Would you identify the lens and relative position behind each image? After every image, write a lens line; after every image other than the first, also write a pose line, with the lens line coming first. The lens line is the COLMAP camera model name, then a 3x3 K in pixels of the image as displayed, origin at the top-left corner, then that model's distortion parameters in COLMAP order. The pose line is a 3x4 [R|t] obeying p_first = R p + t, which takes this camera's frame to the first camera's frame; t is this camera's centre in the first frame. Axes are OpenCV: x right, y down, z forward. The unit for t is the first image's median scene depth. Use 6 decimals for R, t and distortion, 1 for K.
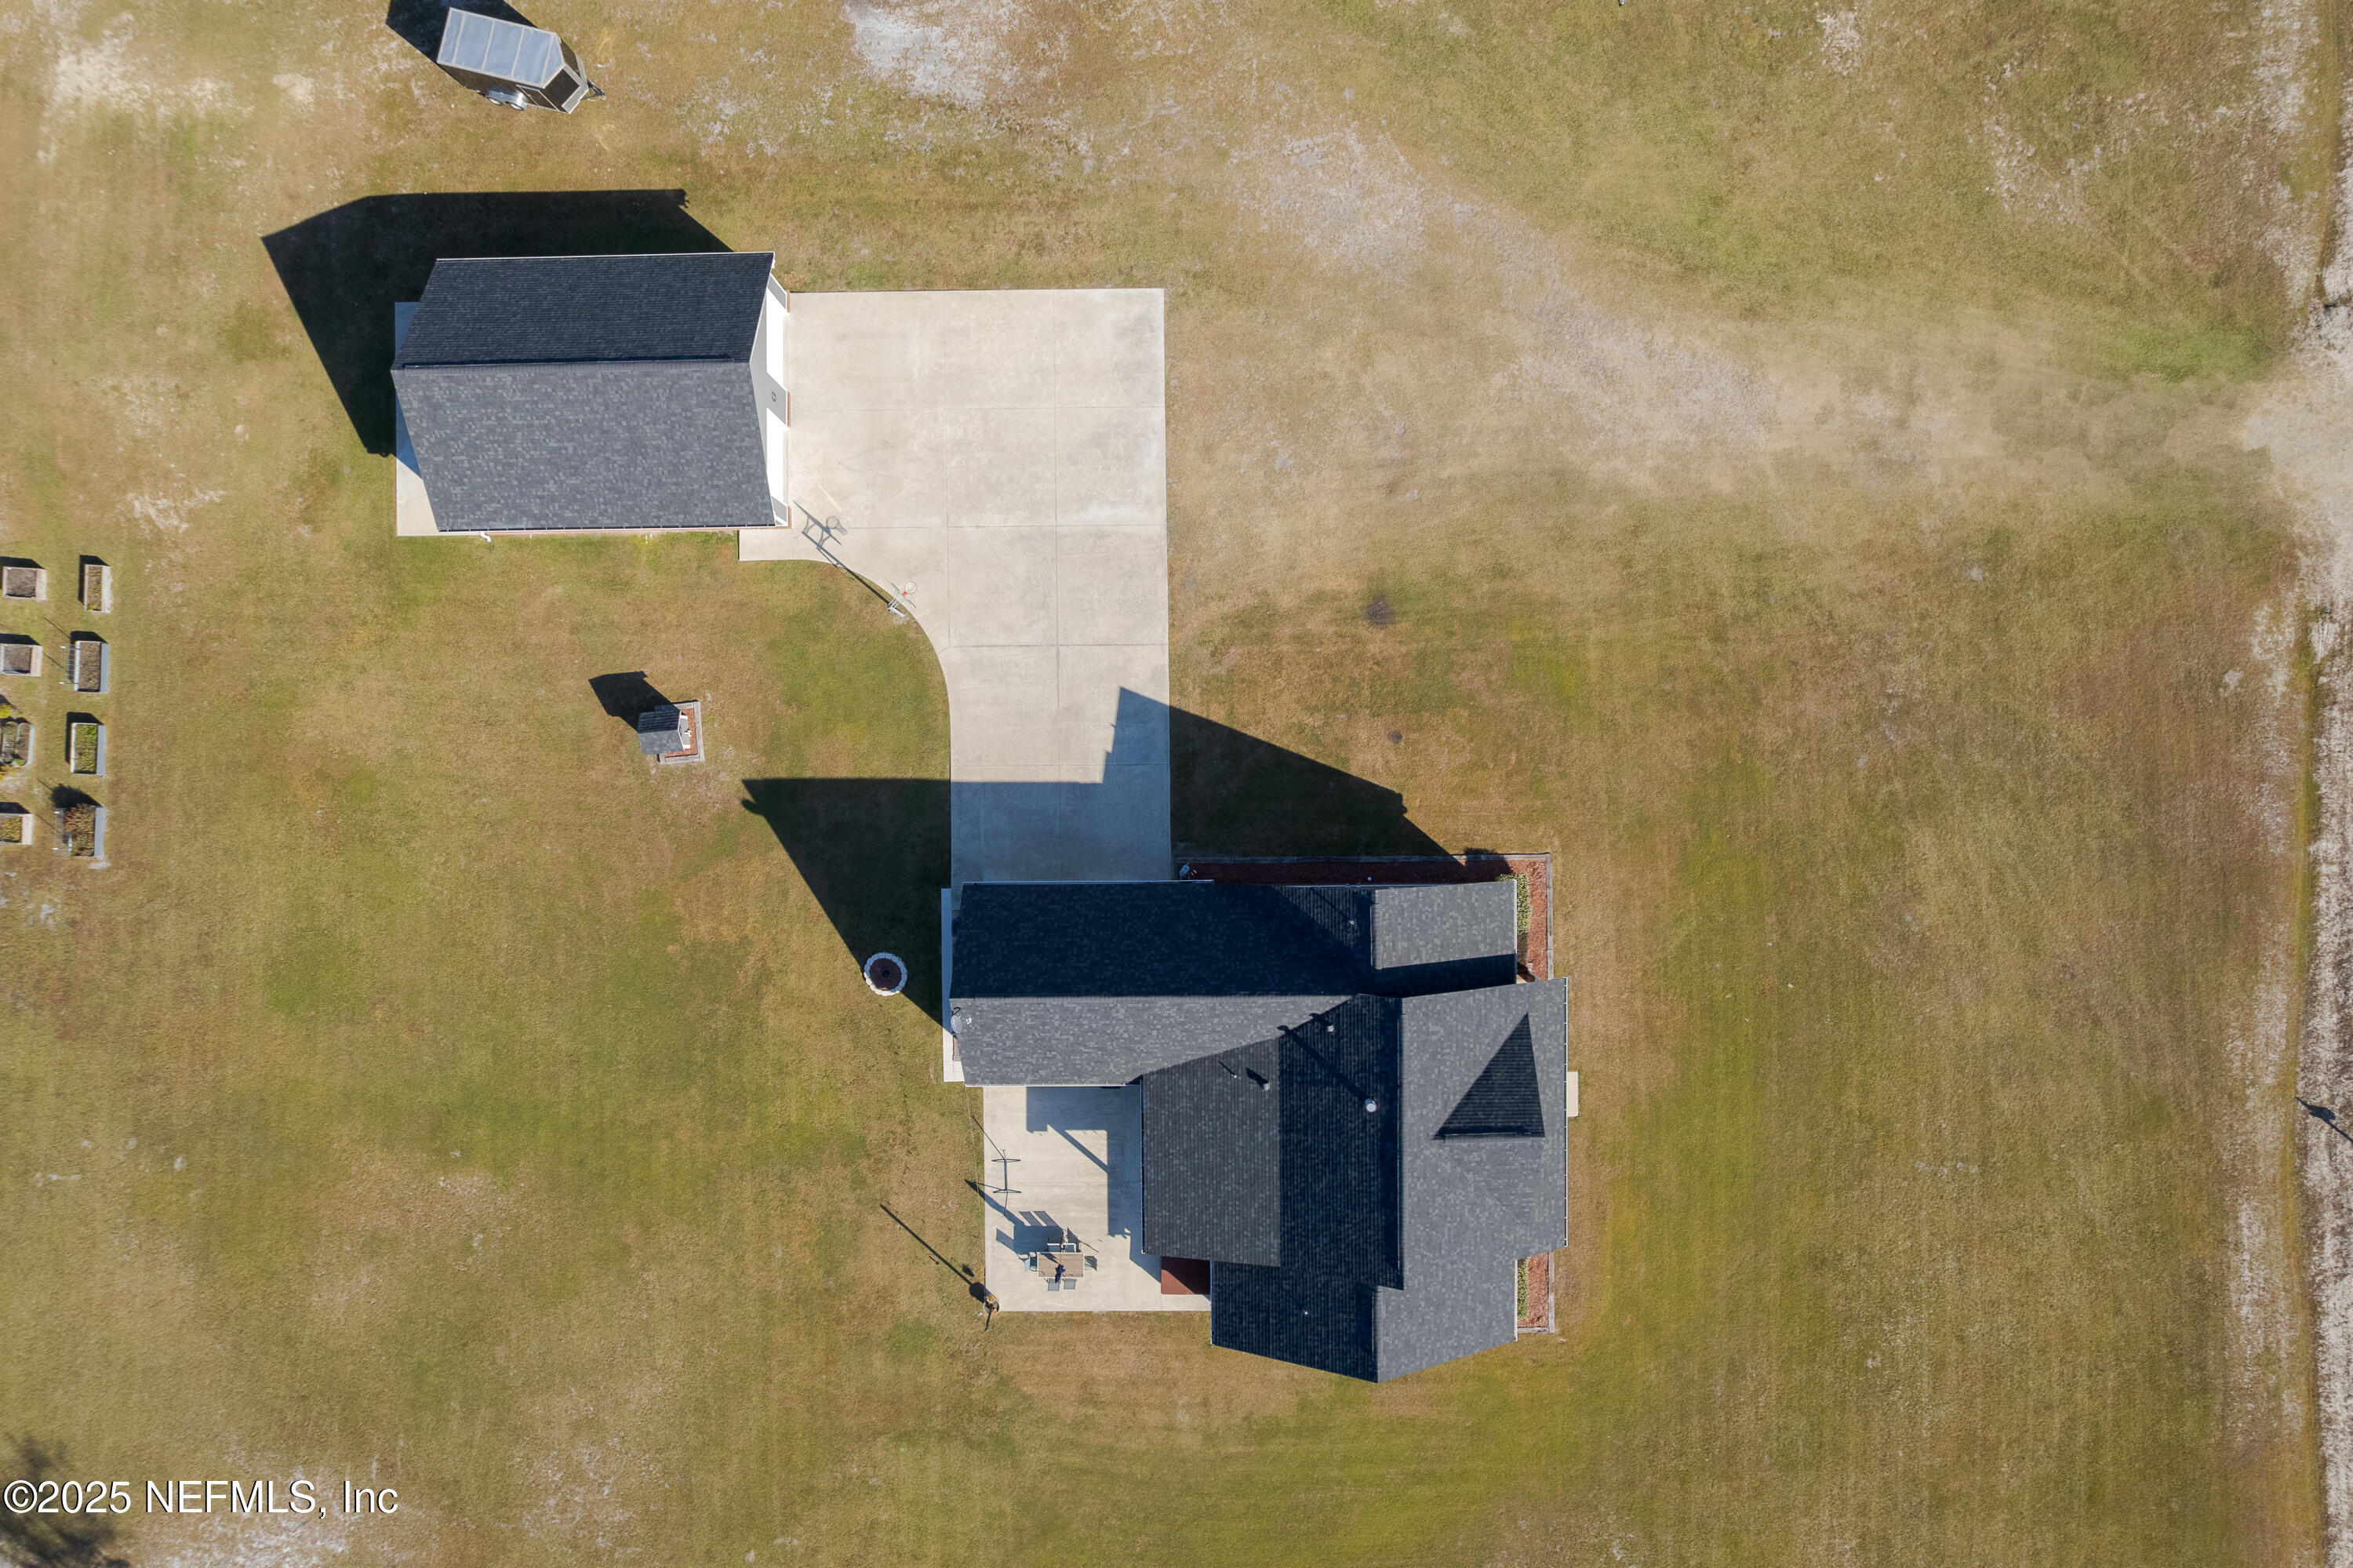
lens RADIAL K [[1506.6, 0, 1172.9], [0, 1506.6, 794.9], [0, 0, 1]] dist [-0.081703, 0.071675]
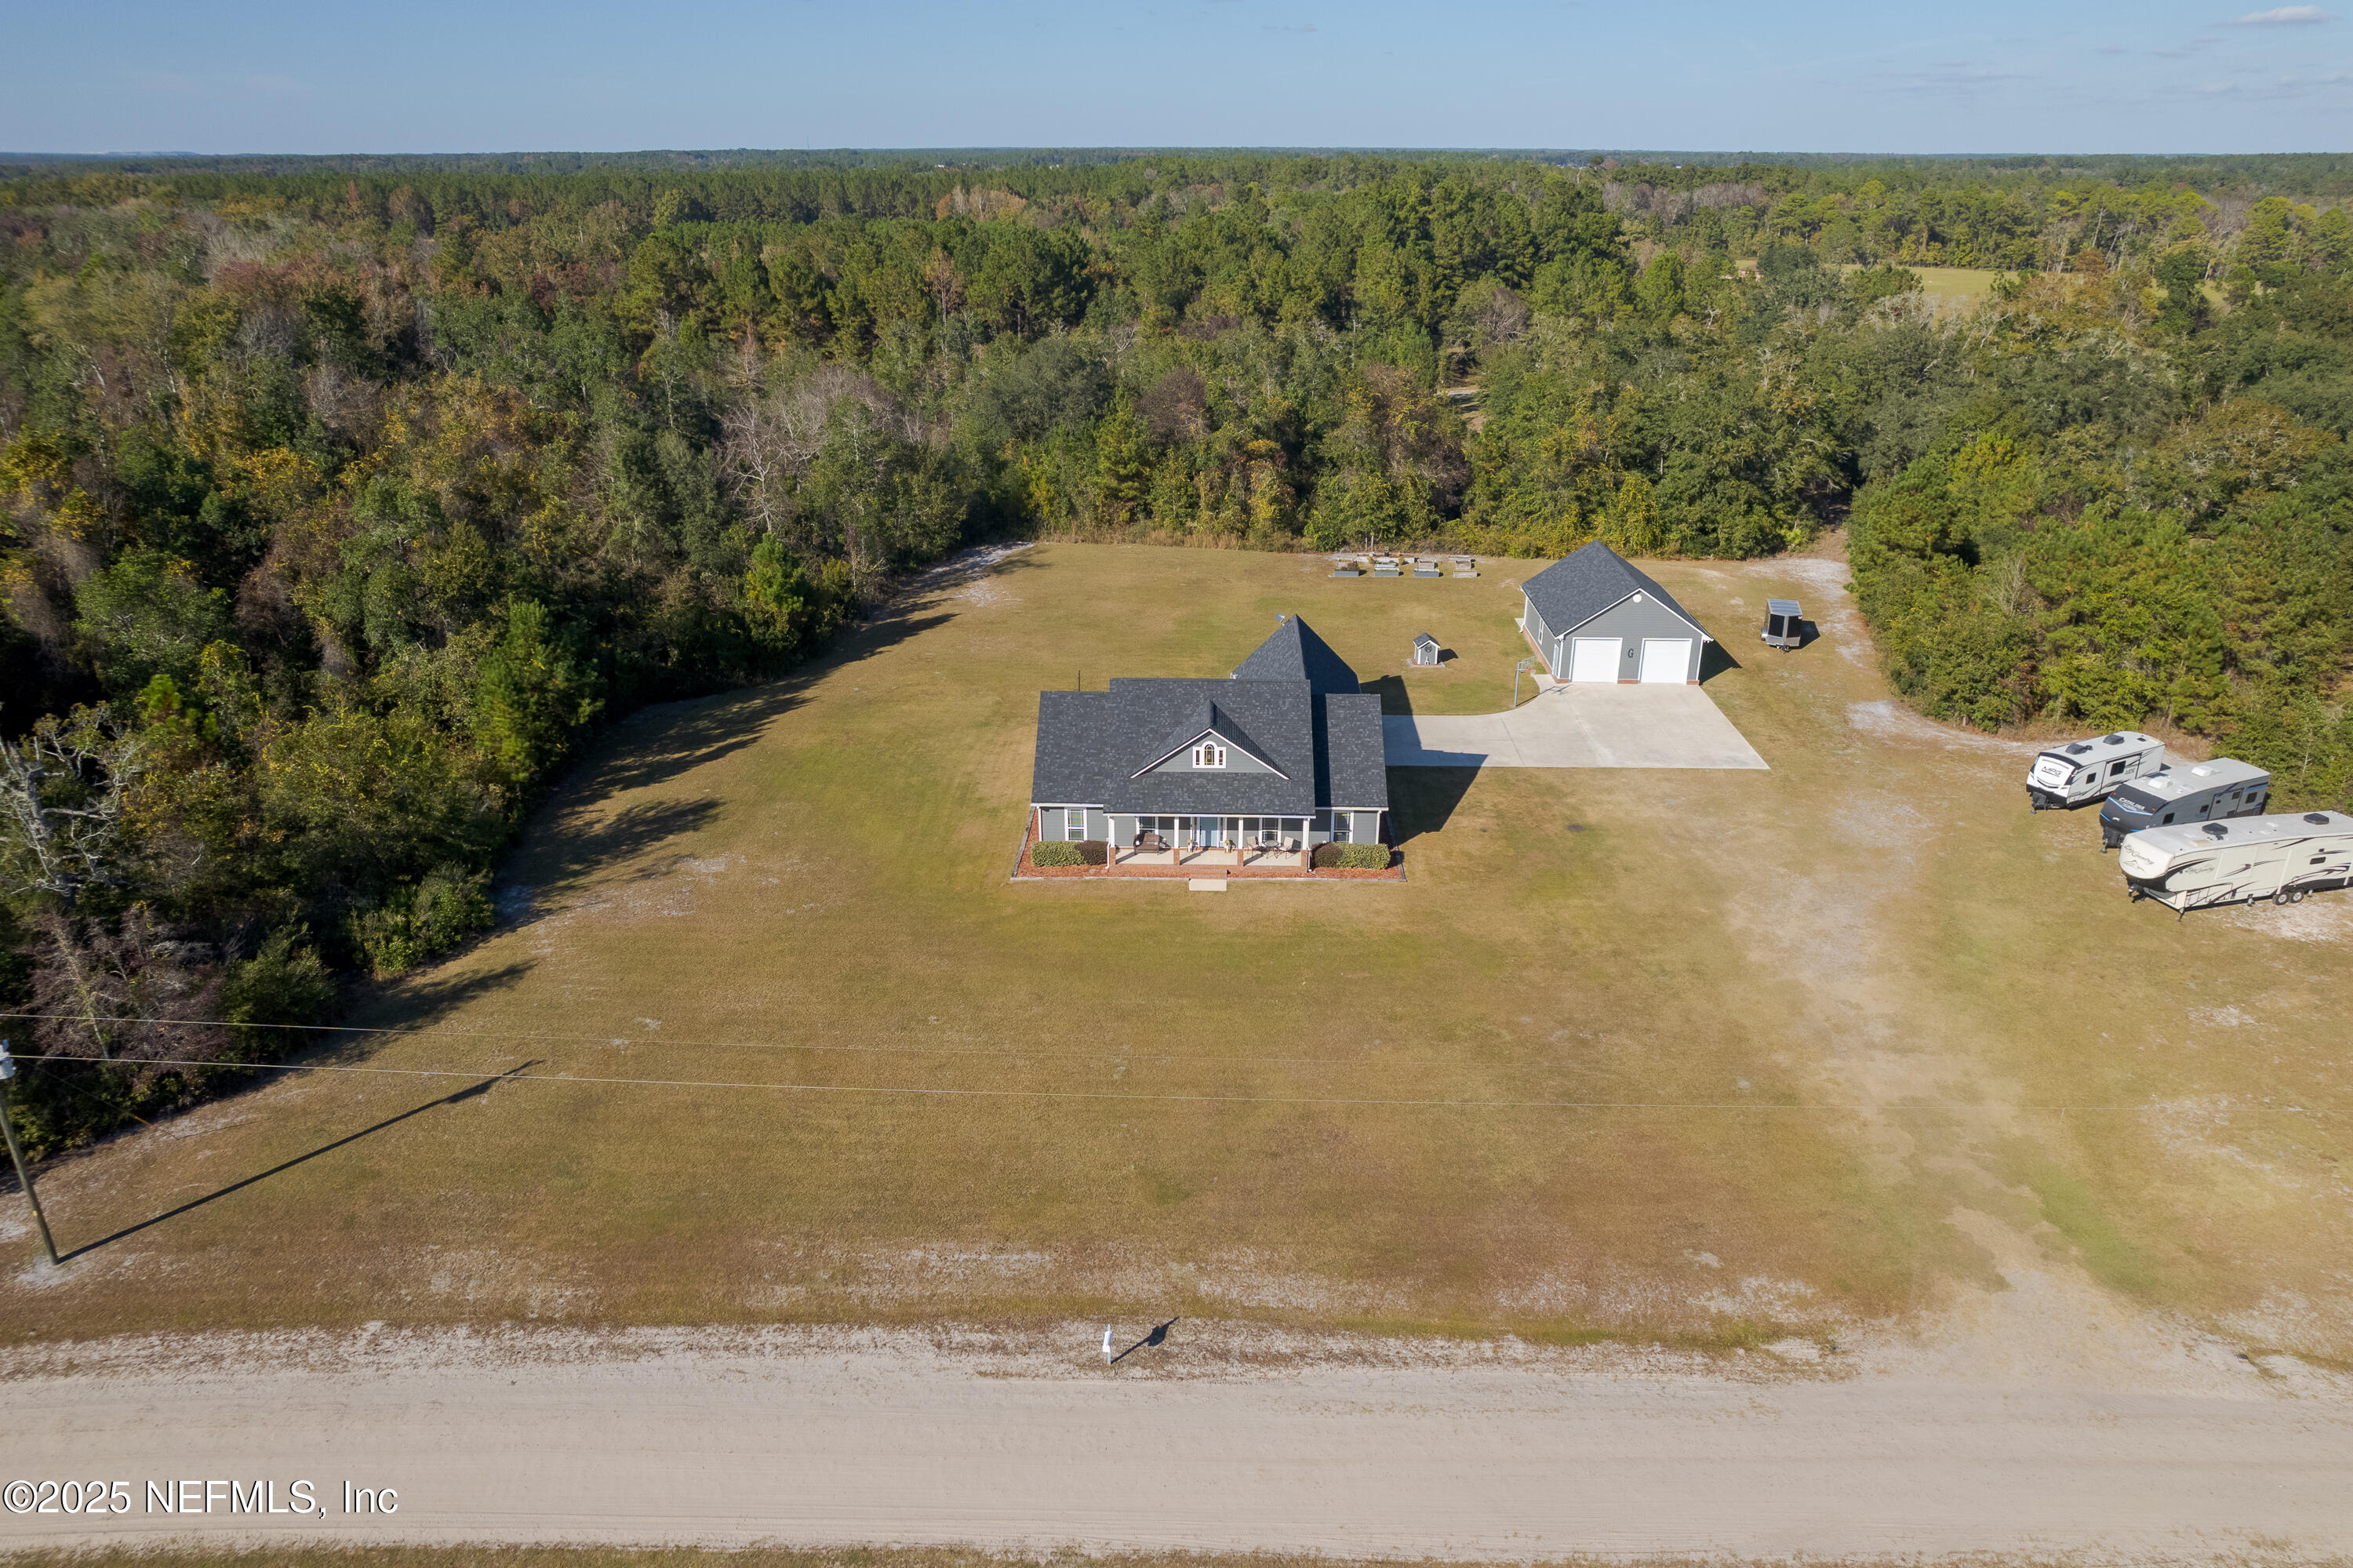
lens RADIAL K [[1567.6, 0, 1172.9], [0, 1567.6, 784.7], [0, 0, 1]] dist [-0.091106, 0.086786]
pose [[-0.038289, 0.383046, -0.922935, 1.401117], [-0.999253, -0.019510, 0.033358, 0.187883], [-0.005229, 0.923523, 0.383507, 0.439650]]
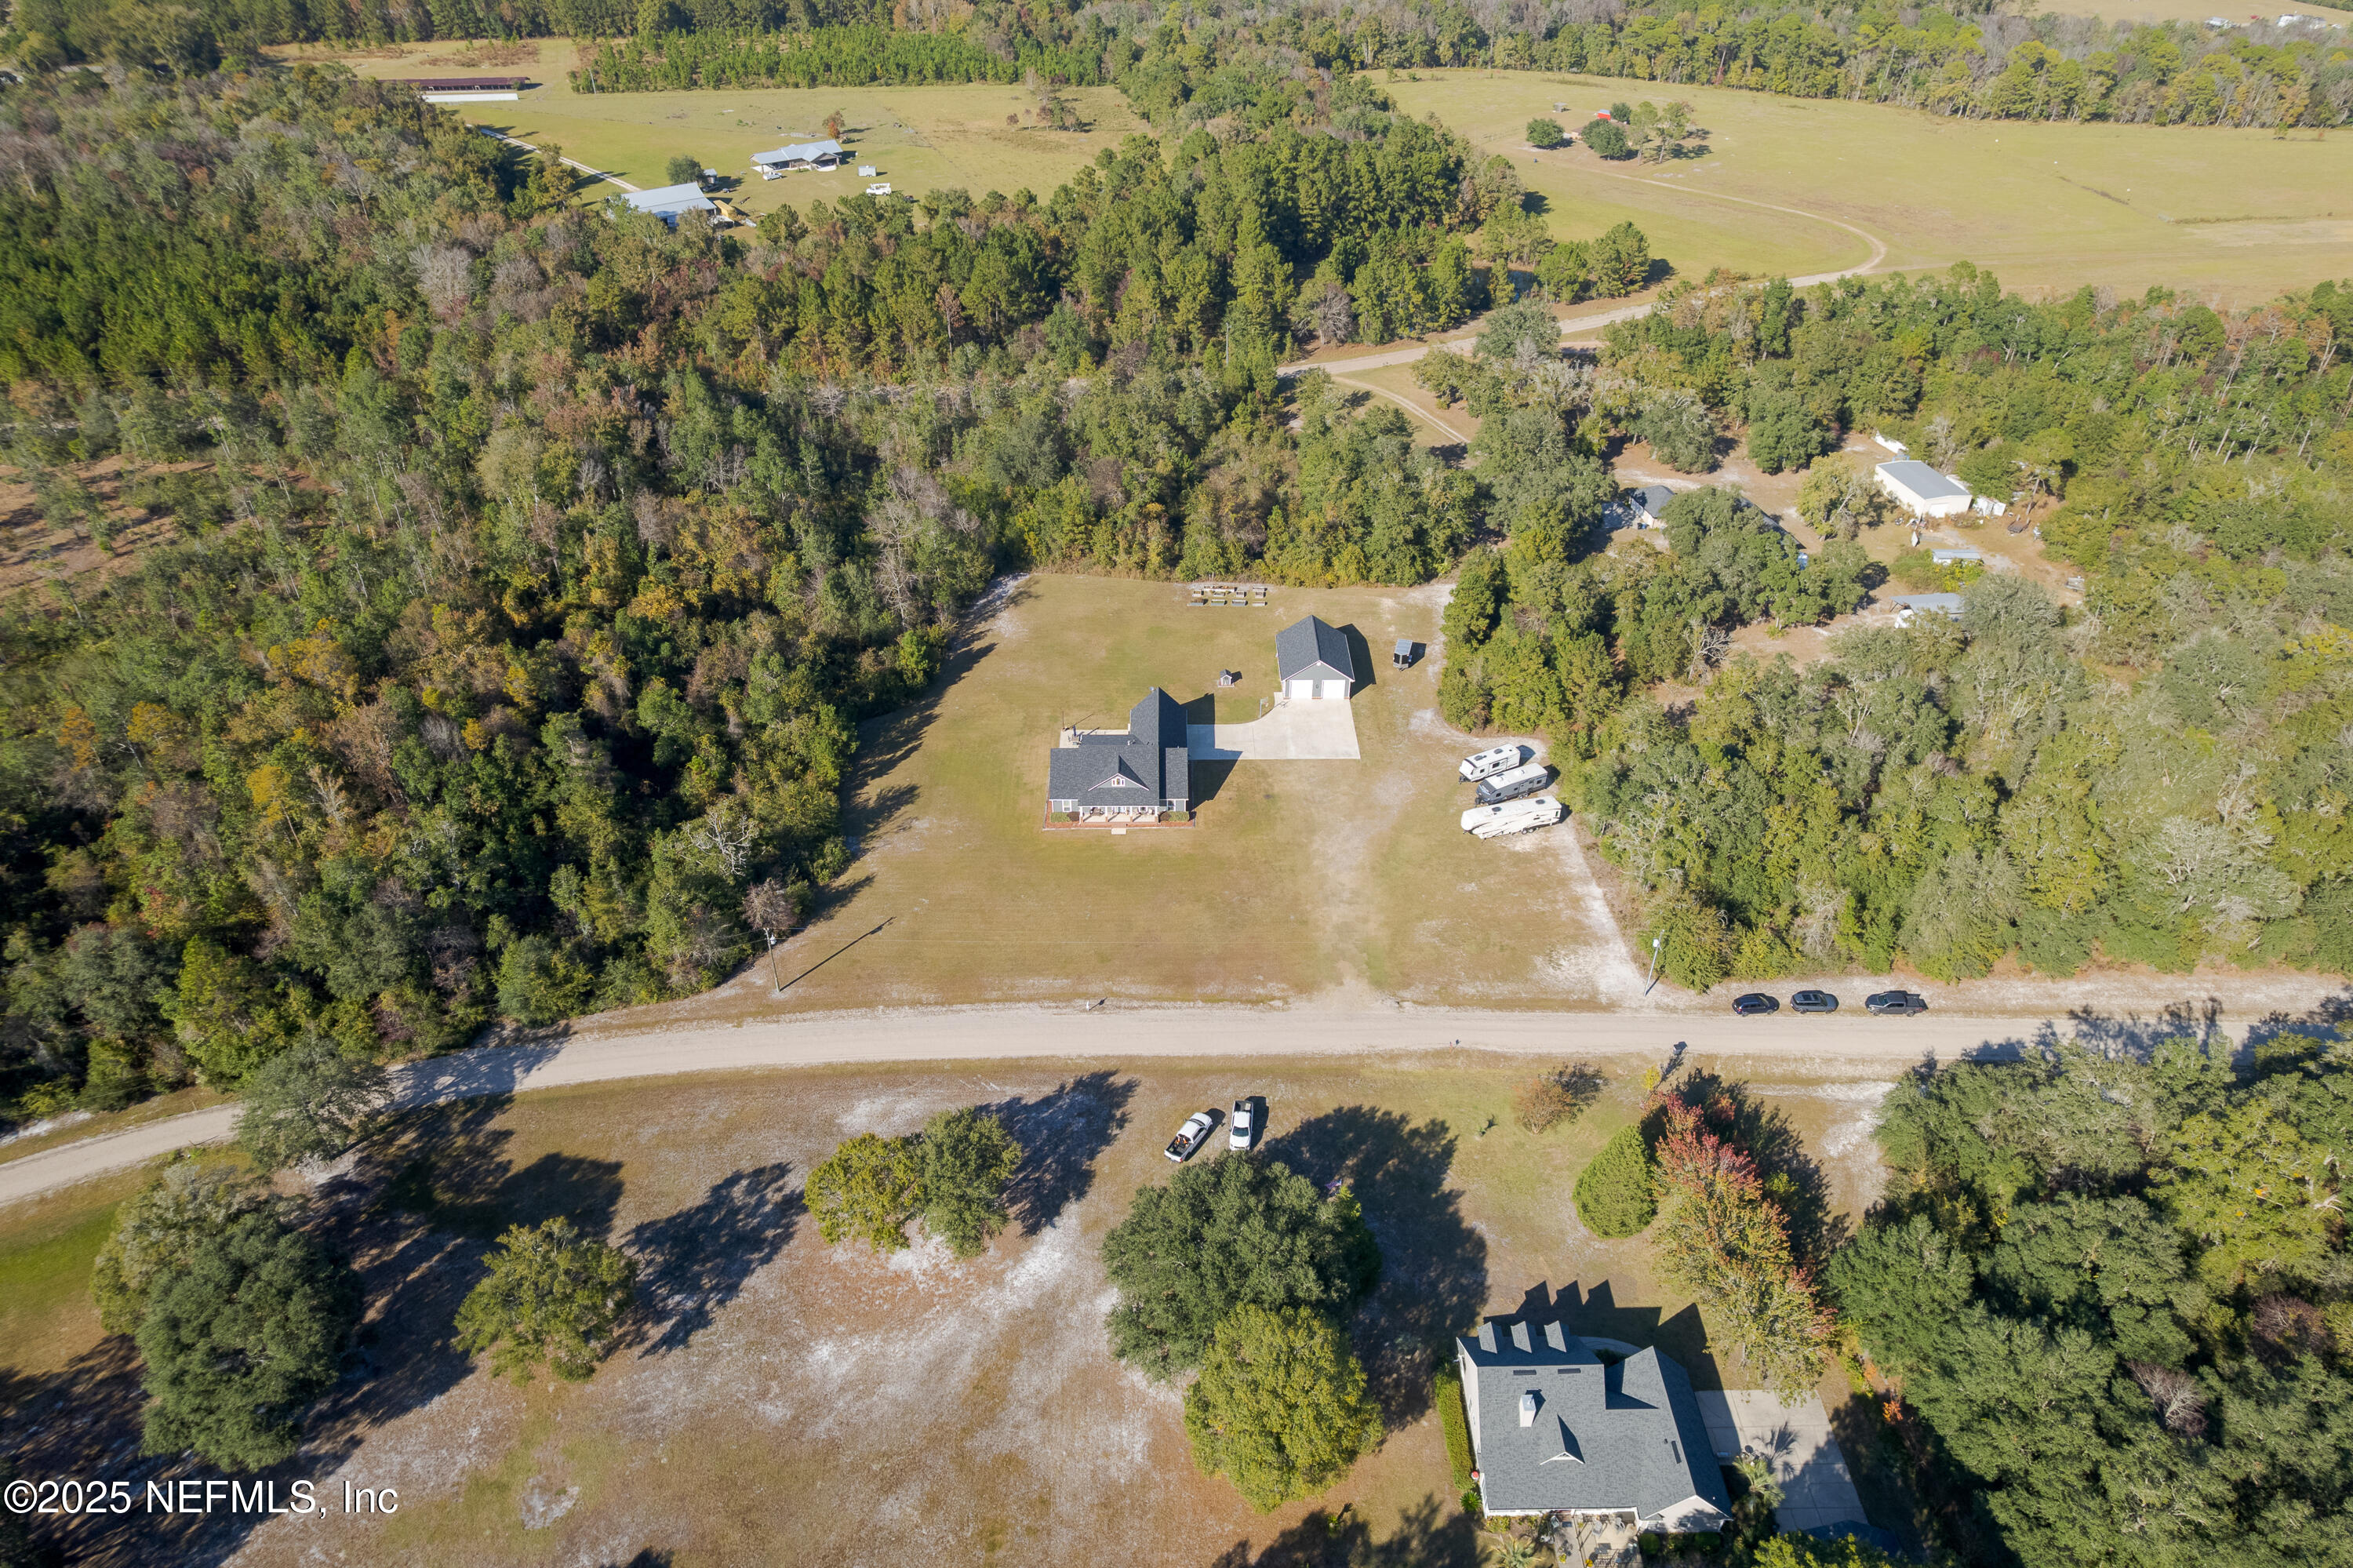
lens RADIAL K [[1506.6, 0, 1172.9], [0, 1506.6, 794.9], [0, 0, 1]] dist [-0.081703, 0.071675]
pose [[-0.001852, 0.589386, -0.807849, 2.789064], [-0.999983, -0.005578, -0.001778, 0.091958], [-0.005554, 0.807832, 0.589386, -0.938679]]
